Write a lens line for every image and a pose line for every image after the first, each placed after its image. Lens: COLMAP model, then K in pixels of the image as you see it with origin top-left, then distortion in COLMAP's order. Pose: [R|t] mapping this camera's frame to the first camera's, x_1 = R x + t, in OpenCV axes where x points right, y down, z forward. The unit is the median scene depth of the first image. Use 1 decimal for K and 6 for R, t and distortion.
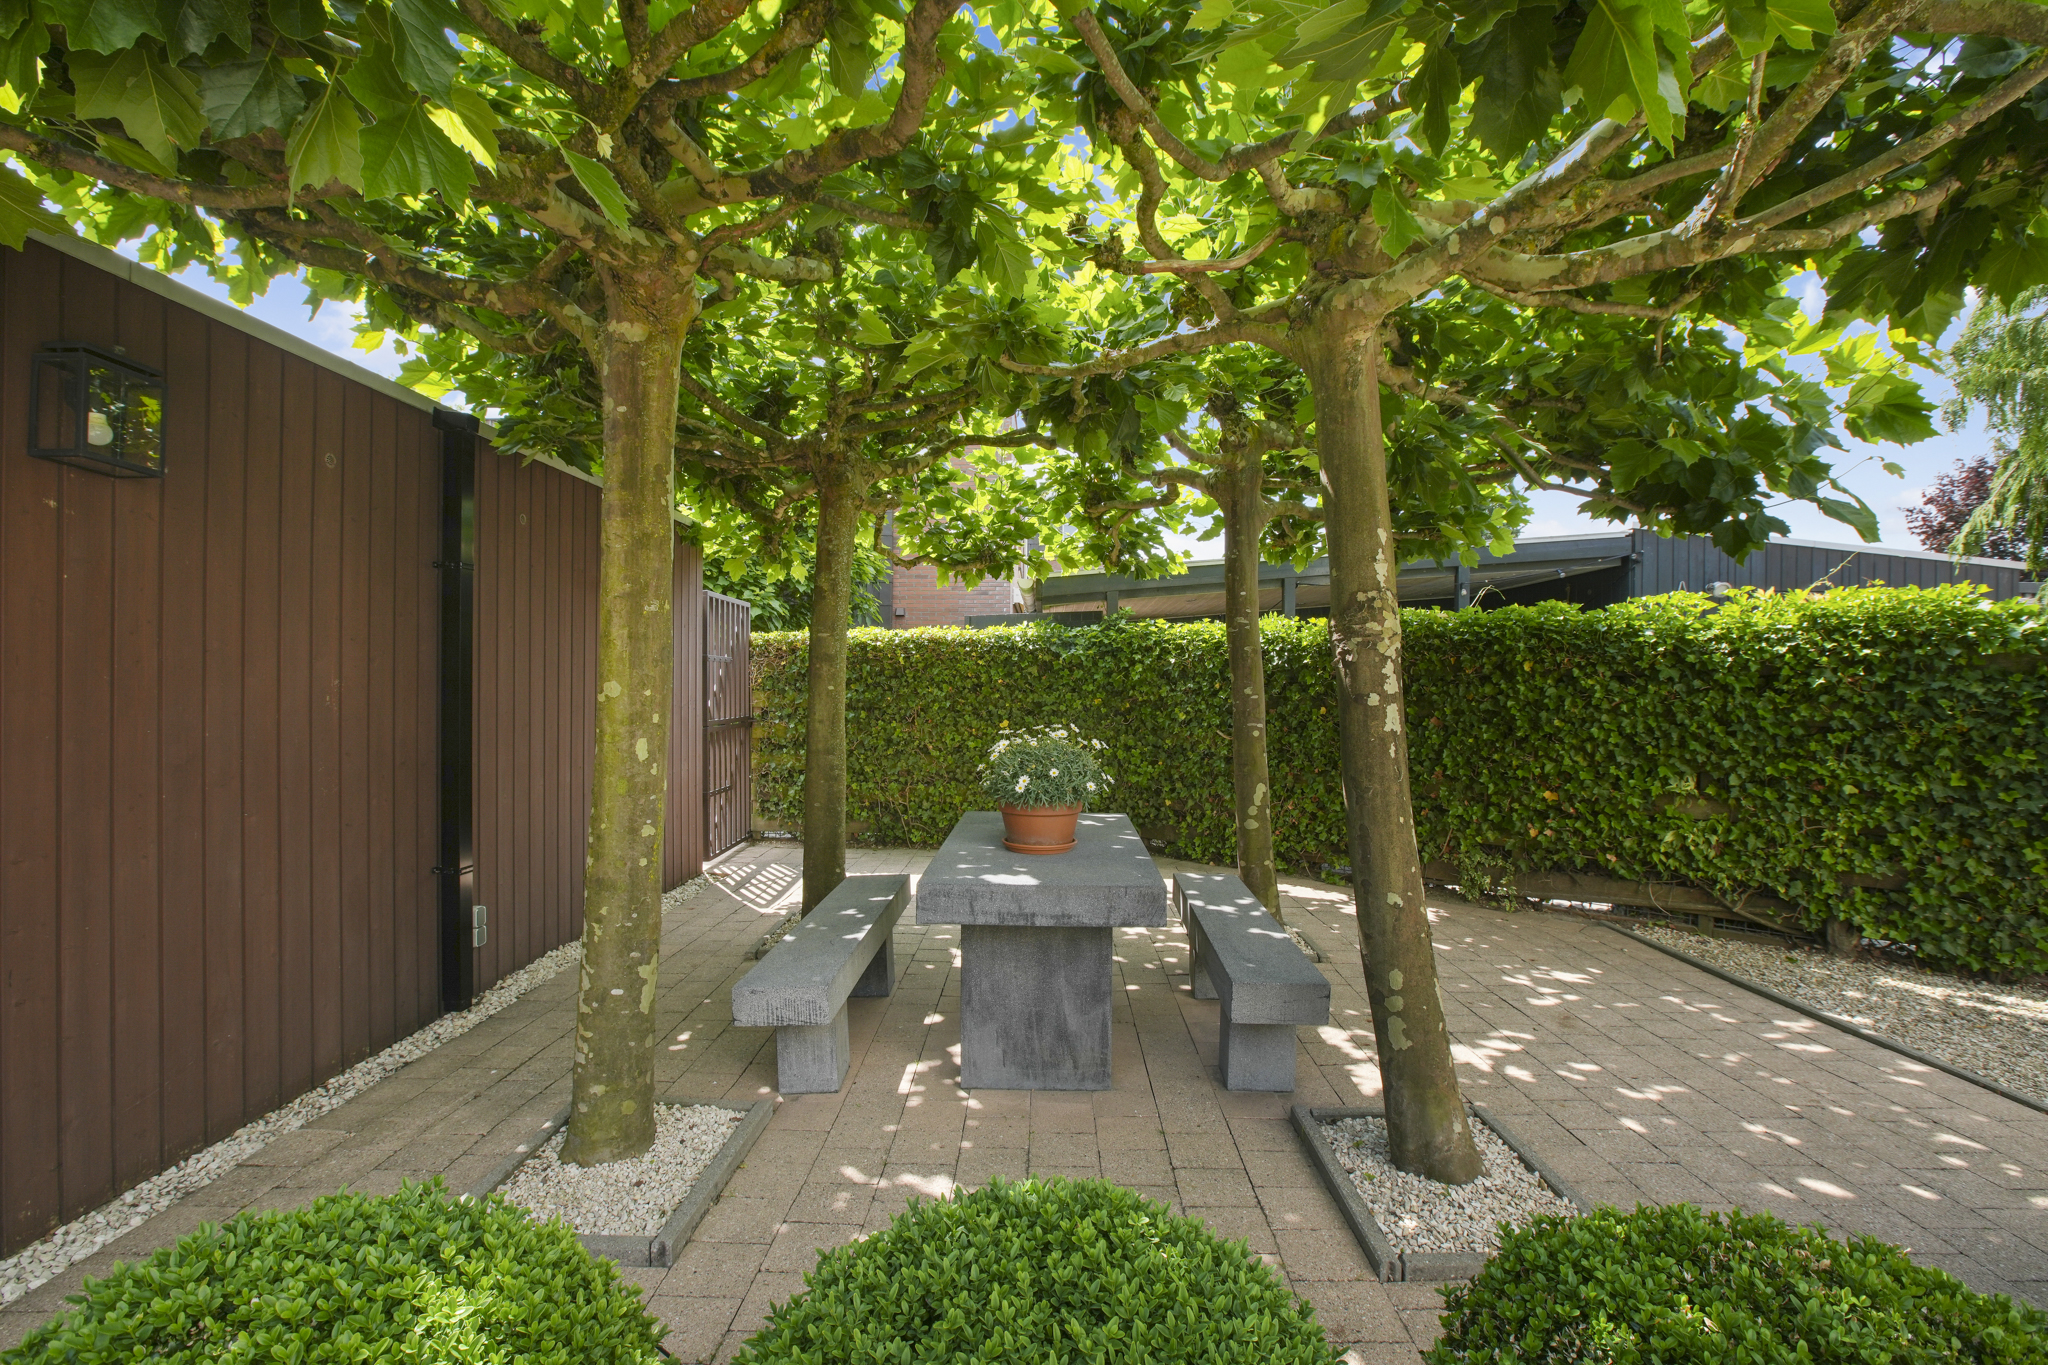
lens RADIAL K [[956.5, 0, 1020.4], [0, 956.5, 705.2], [0, 0, 1]] dist [-0.056870, 0.022002]
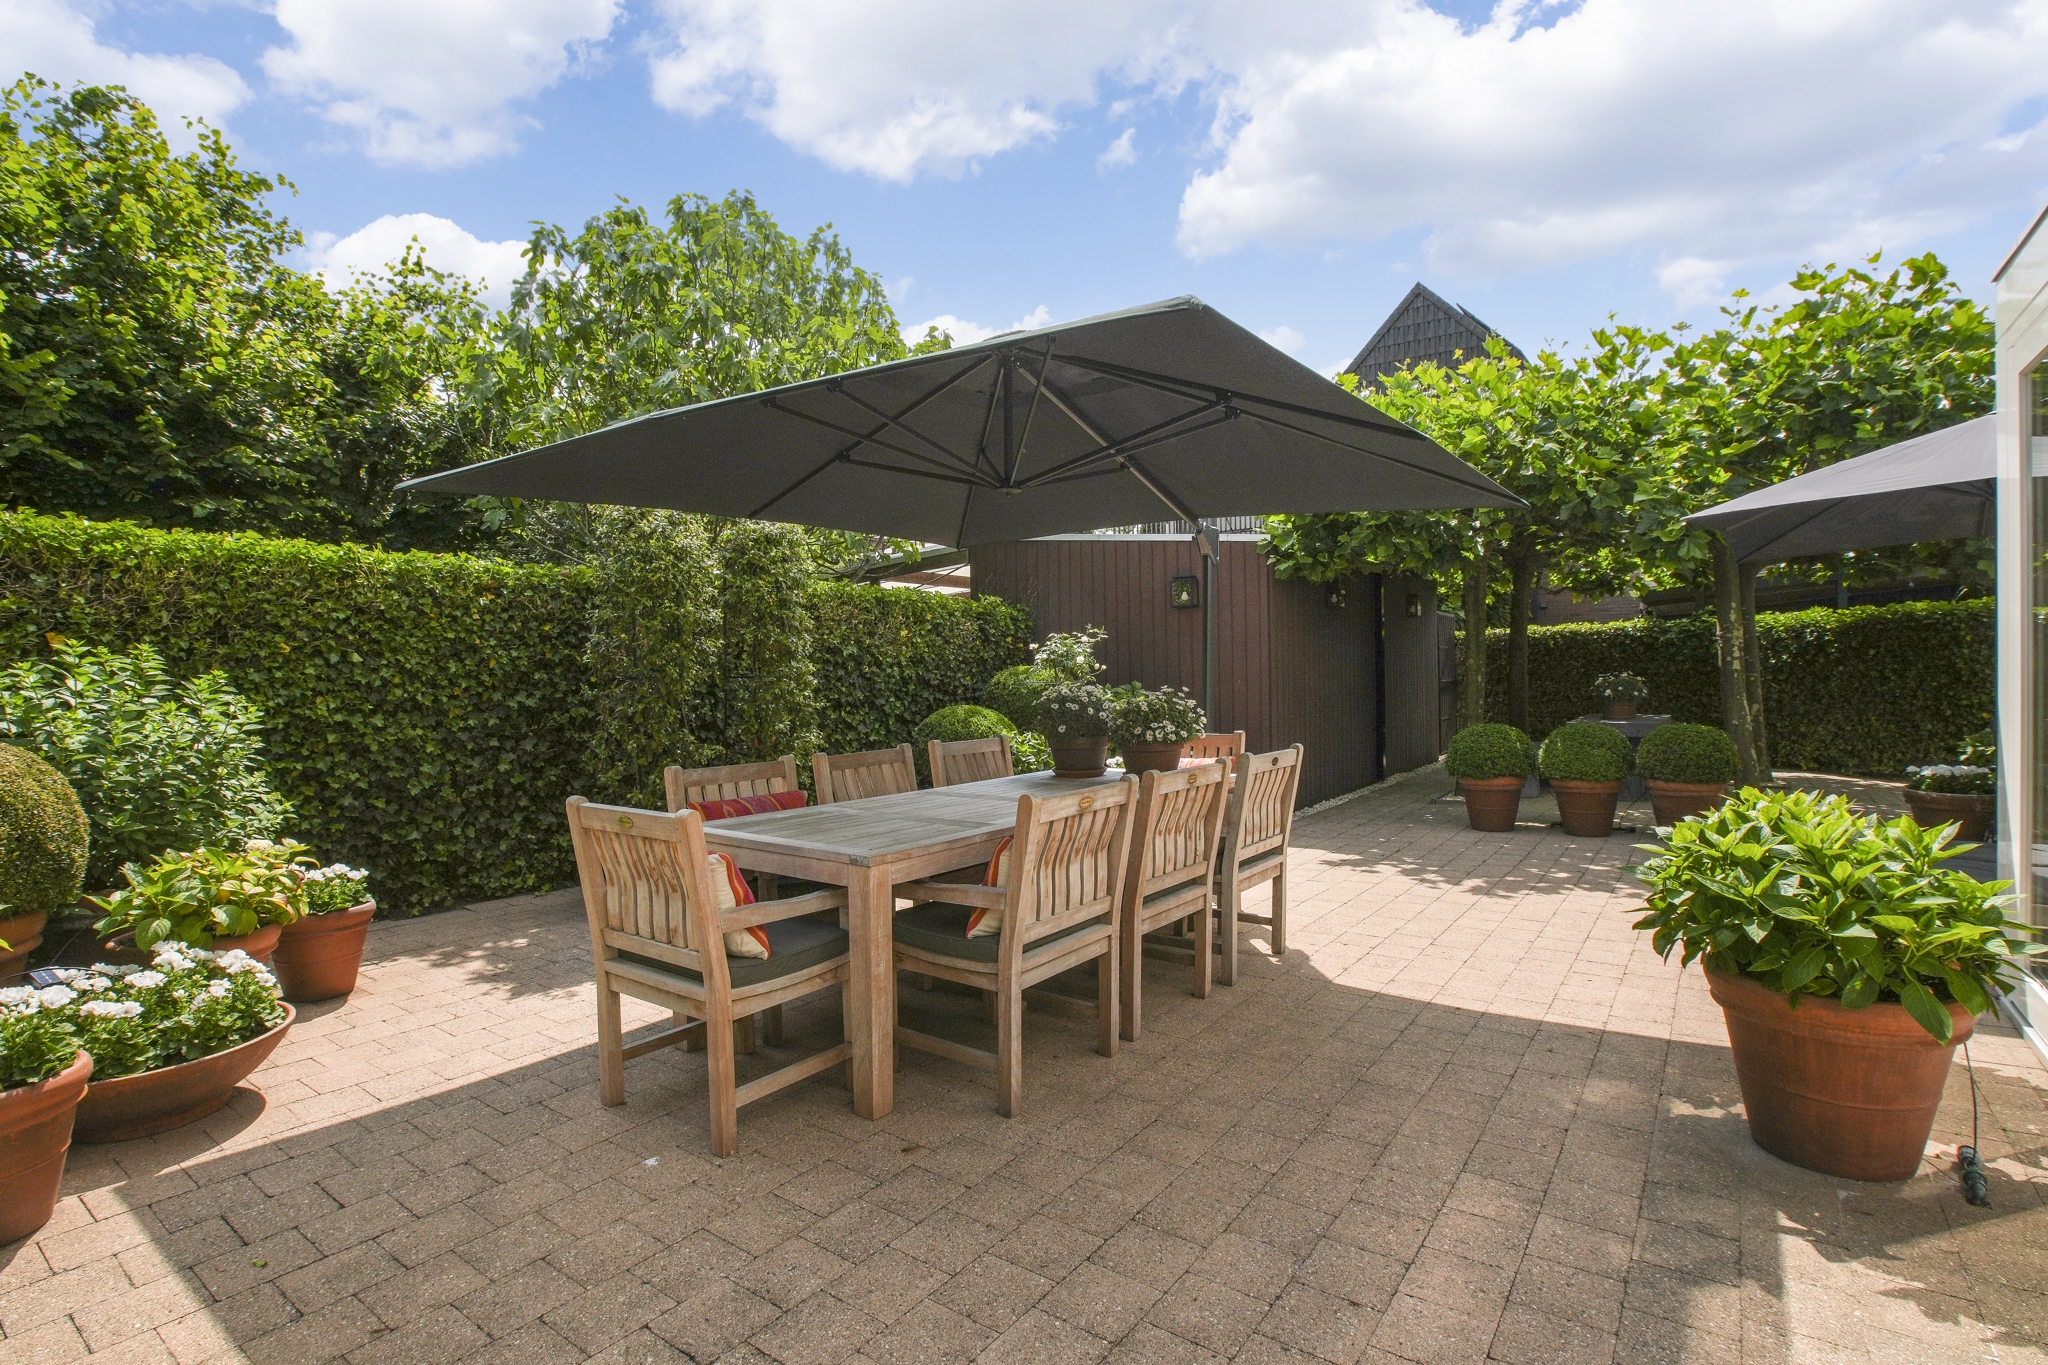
lens RADIAL K [[984.5, 0, 1045.4], [0, 984.5, 693.1], [0, 0, 1]] dist [-0.050758, 0.024986]
pose [[0.830674, -0.010392, -0.556662, 0.117394], [0.013751, 0.999904, 0.001852, 0.029608], [0.556589, -0.009193, 0.830737, -1.227714]]
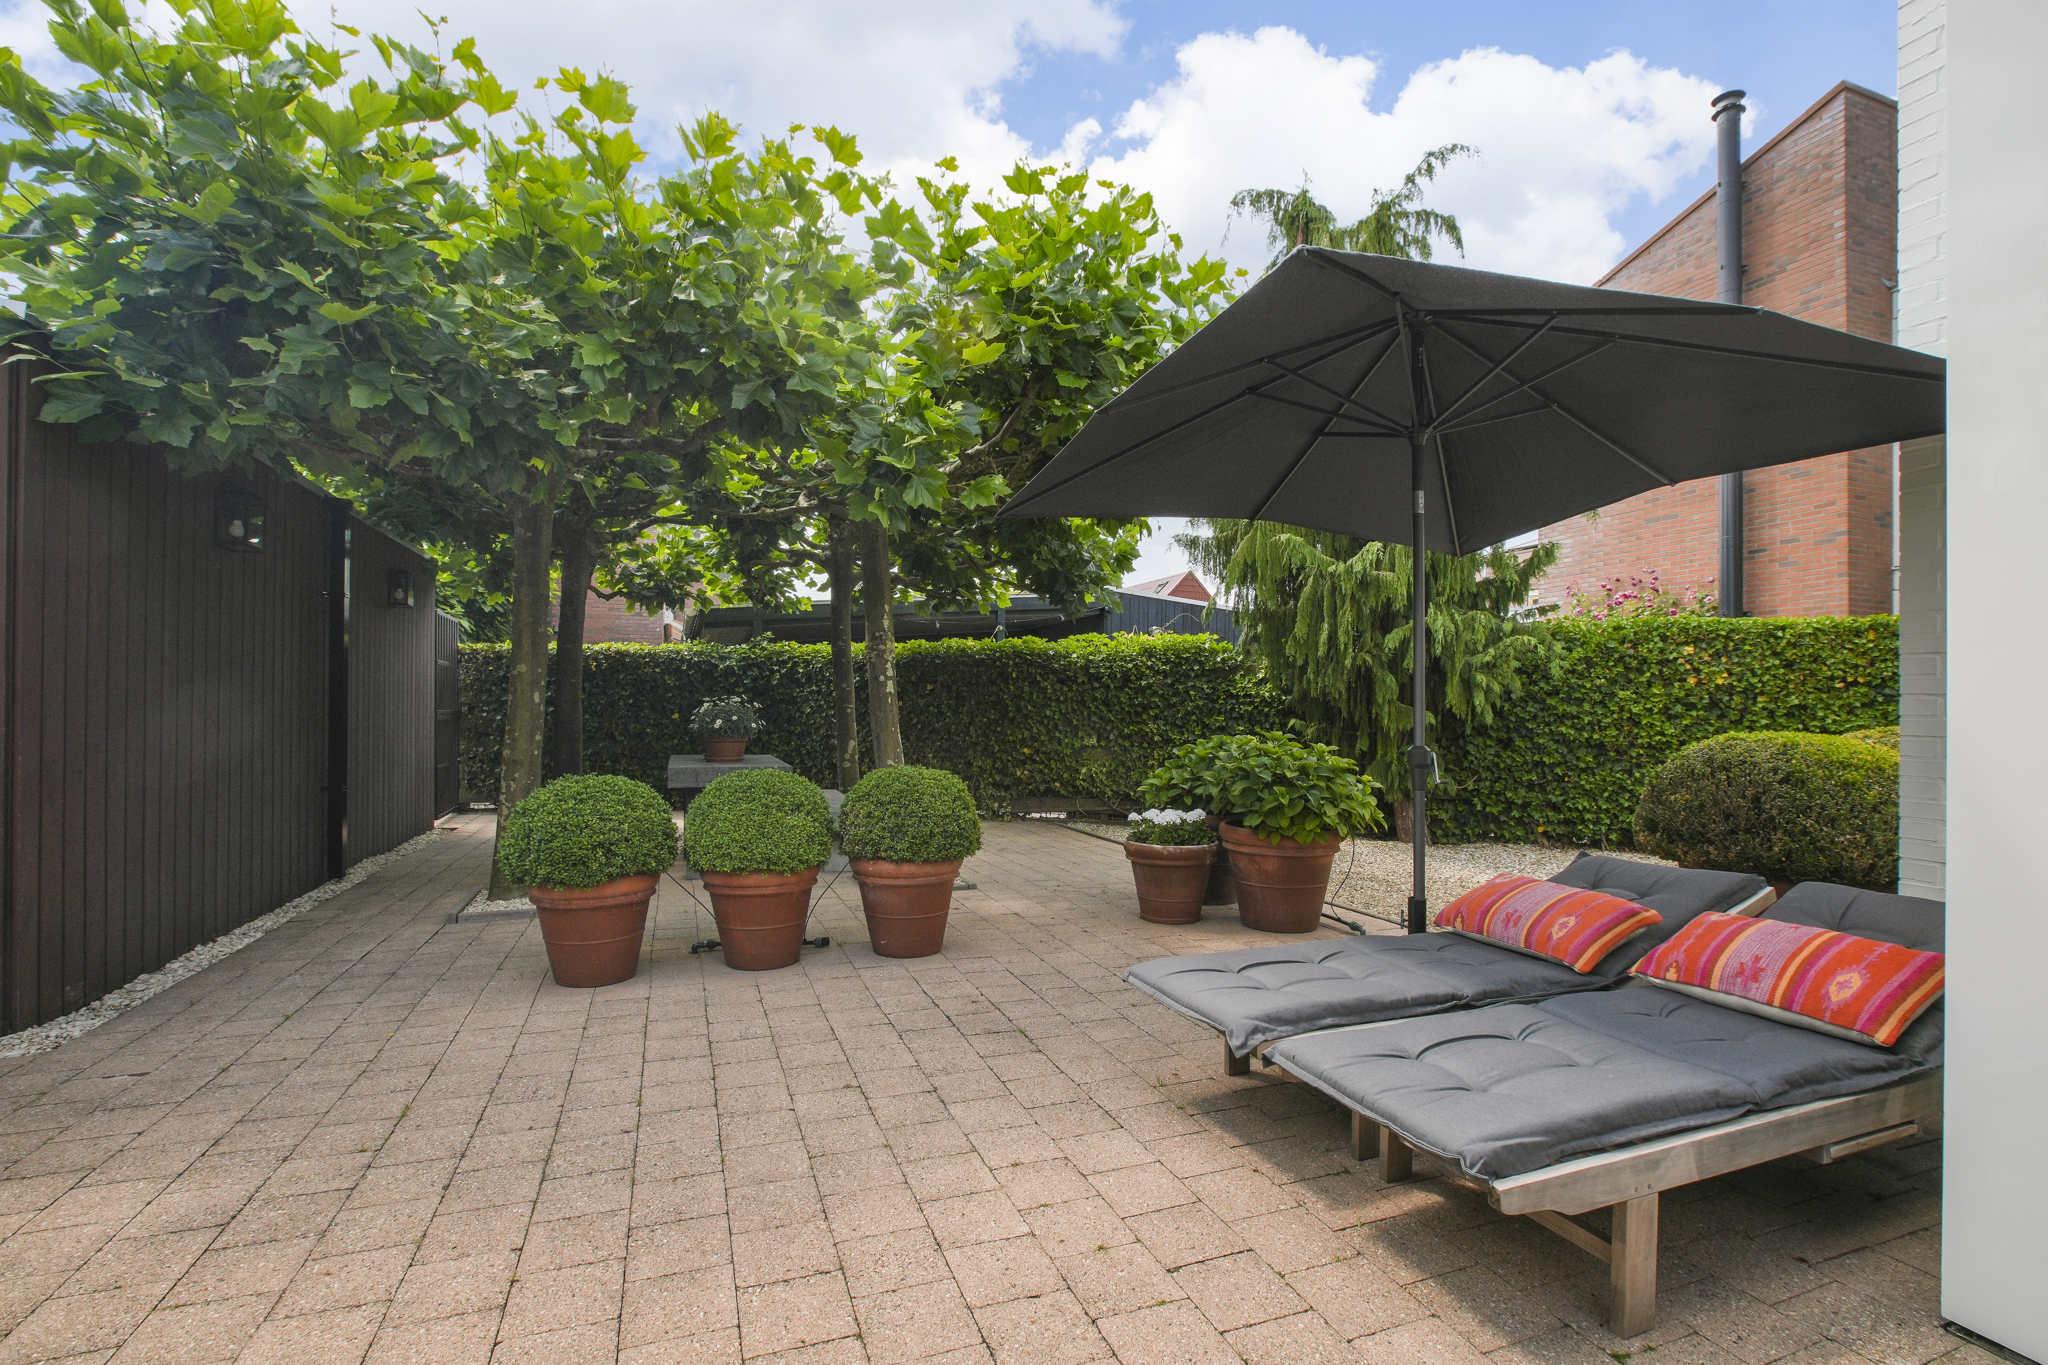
lens RADIAL K [[945.1, 0, 1032.0], [0, 945.1, 701.6], [0, 0, 1]] dist [-0.046723, 0.021569]
pose [[0.924763, 0.003660, 0.380525, -0.073092], [0.006544, 0.999653, -0.025519, 0.048470], [-0.380486, 0.026090, 0.924418, -0.552338]]
